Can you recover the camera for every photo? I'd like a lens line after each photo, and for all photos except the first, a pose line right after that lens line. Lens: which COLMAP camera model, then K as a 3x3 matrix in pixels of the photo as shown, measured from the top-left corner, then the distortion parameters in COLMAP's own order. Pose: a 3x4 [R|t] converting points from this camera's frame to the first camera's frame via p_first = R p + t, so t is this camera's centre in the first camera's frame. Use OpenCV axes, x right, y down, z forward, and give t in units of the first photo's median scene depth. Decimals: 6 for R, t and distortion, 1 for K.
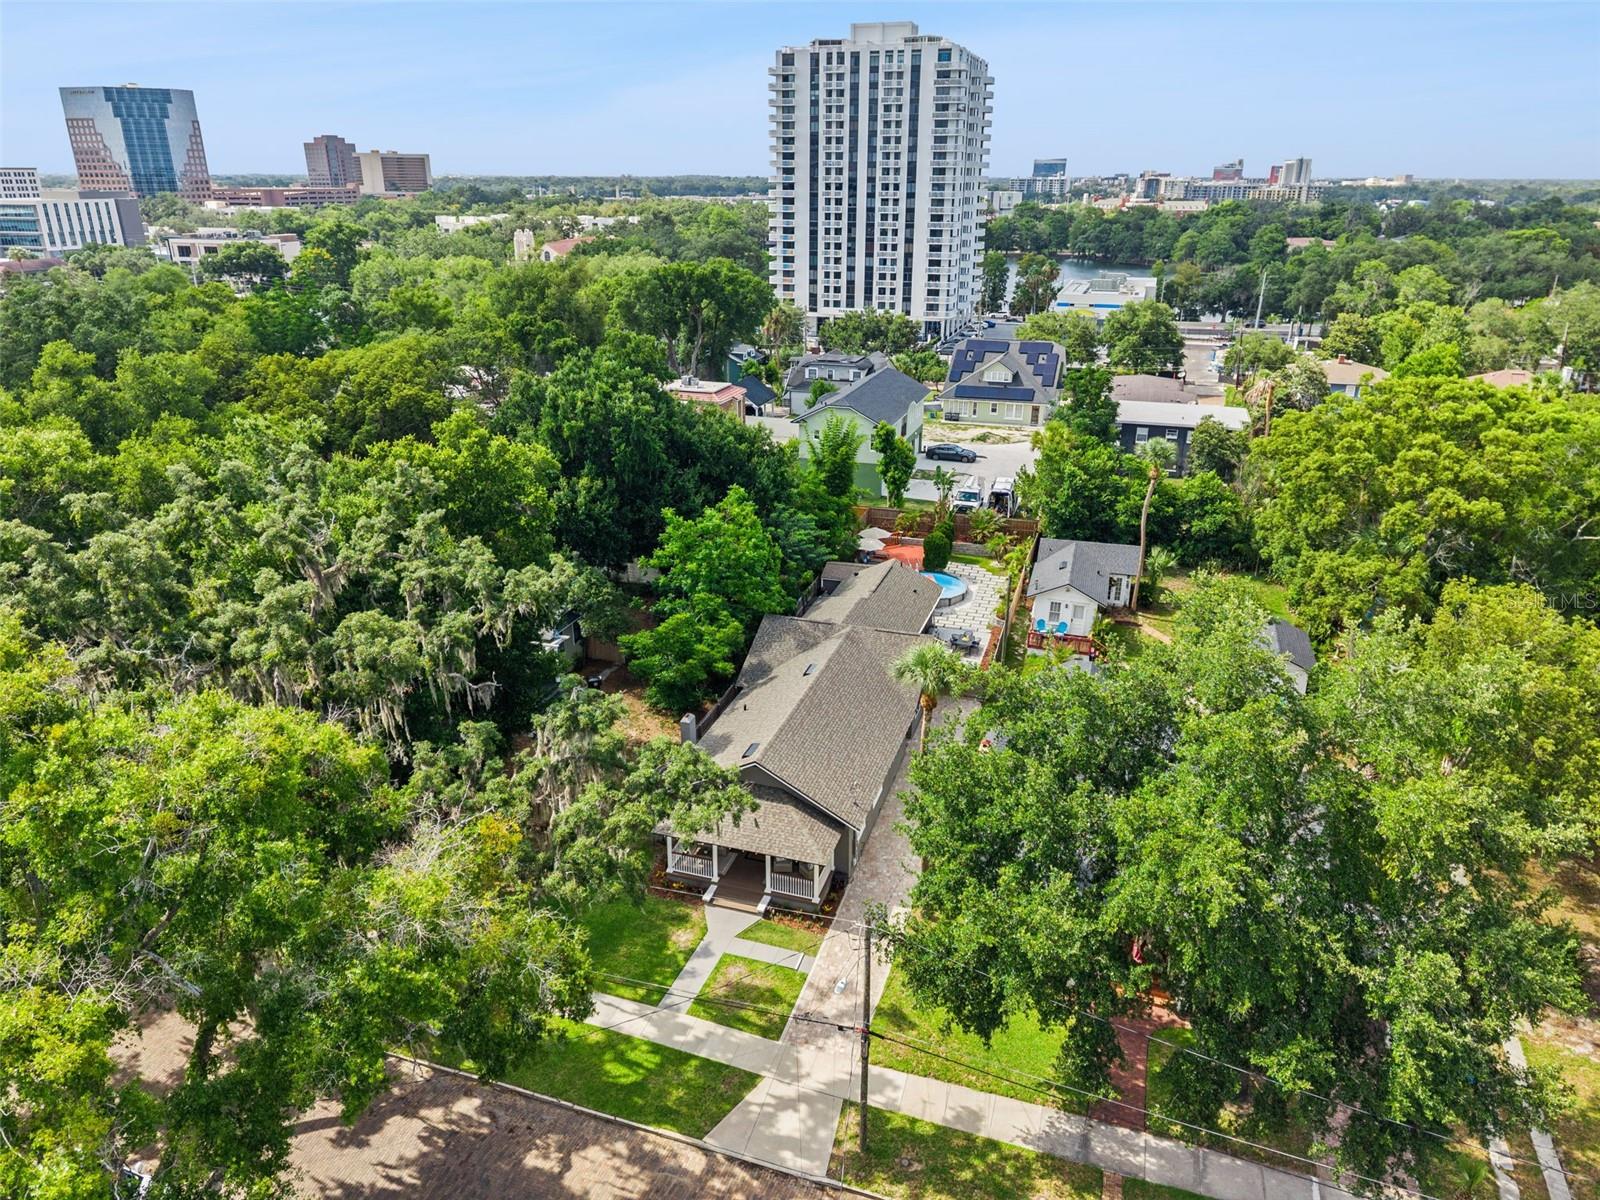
lens RADIAL K [[1061.0, 0, 800.0], [0, 1061.0, 600.0], [0, 0, 1]] dist [0.029317, -0.020987]
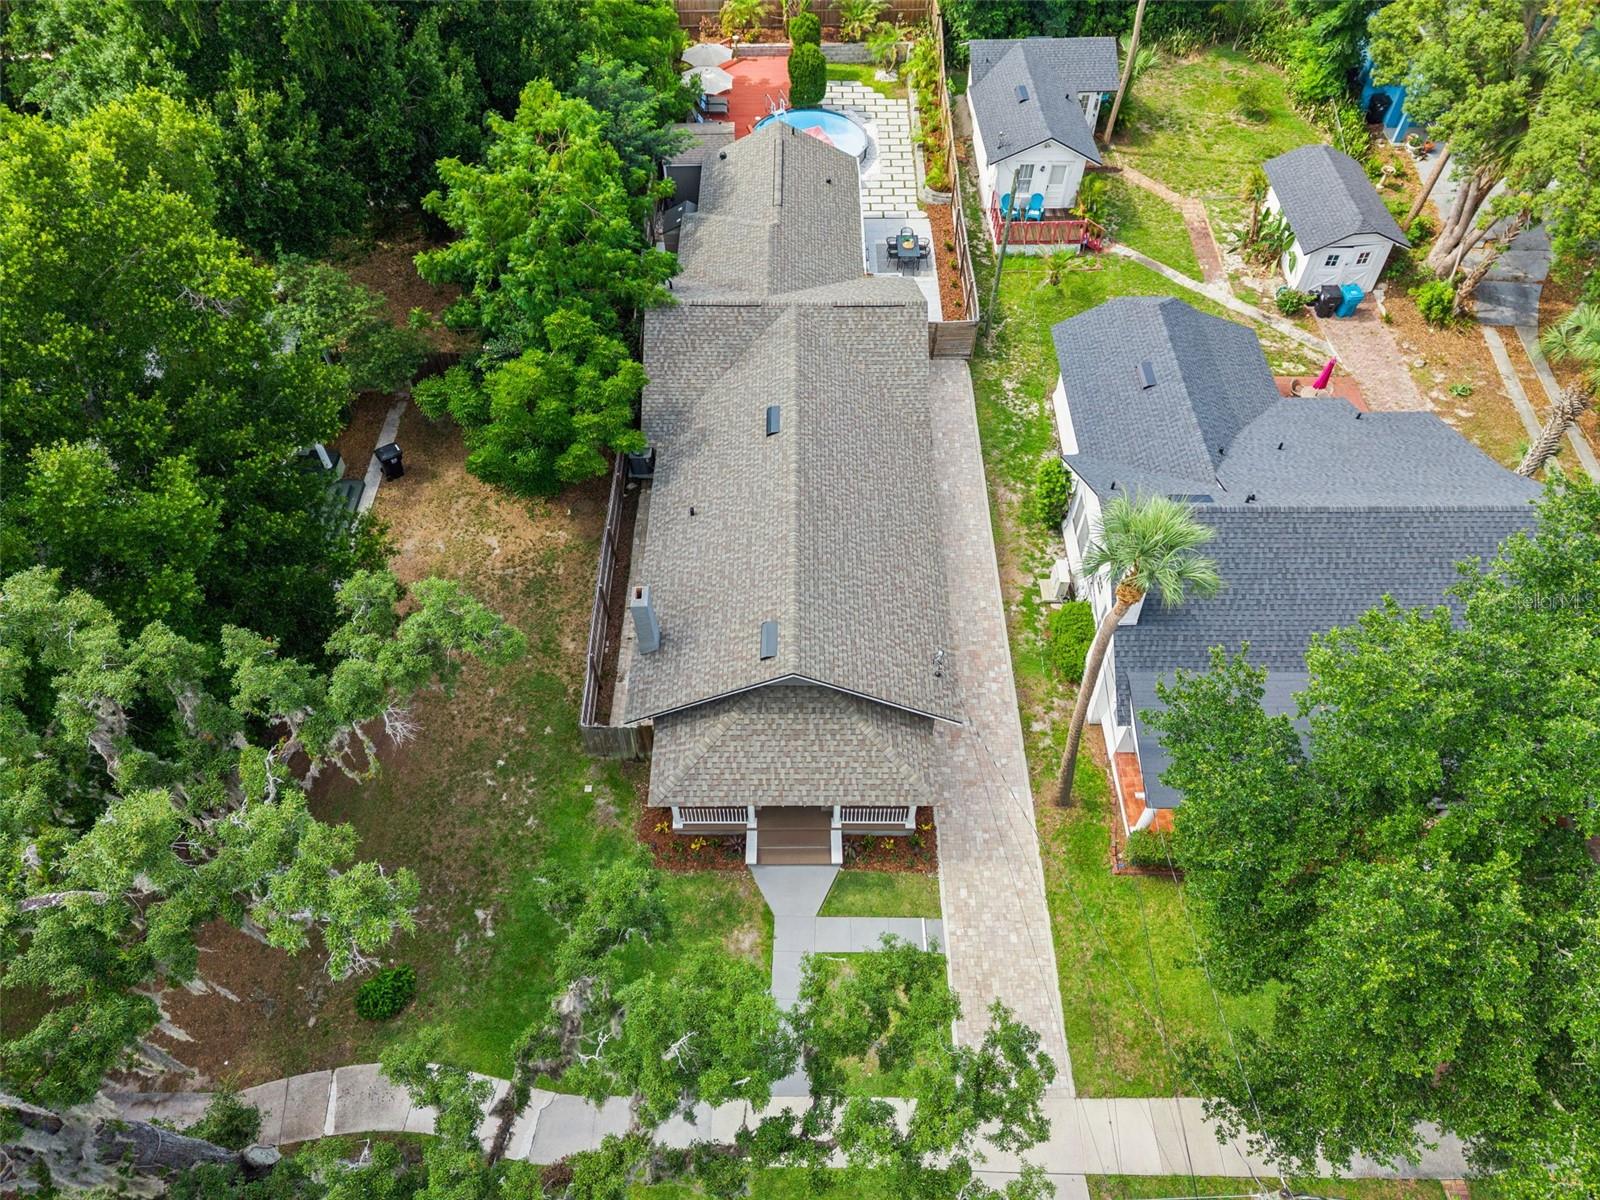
lens RADIAL K [[1061.0, 0, 800.0], [0, 1061.0, 600.0], [0, 0, 1]] dist [0.029317, -0.020987]
pose [[0.948759, -0.248103, 0.195709, -0.100216], [0.112063, 0.843239, 0.525728, -0.138401], [-0.295464, -0.476857, 0.827834, 0.344850]]
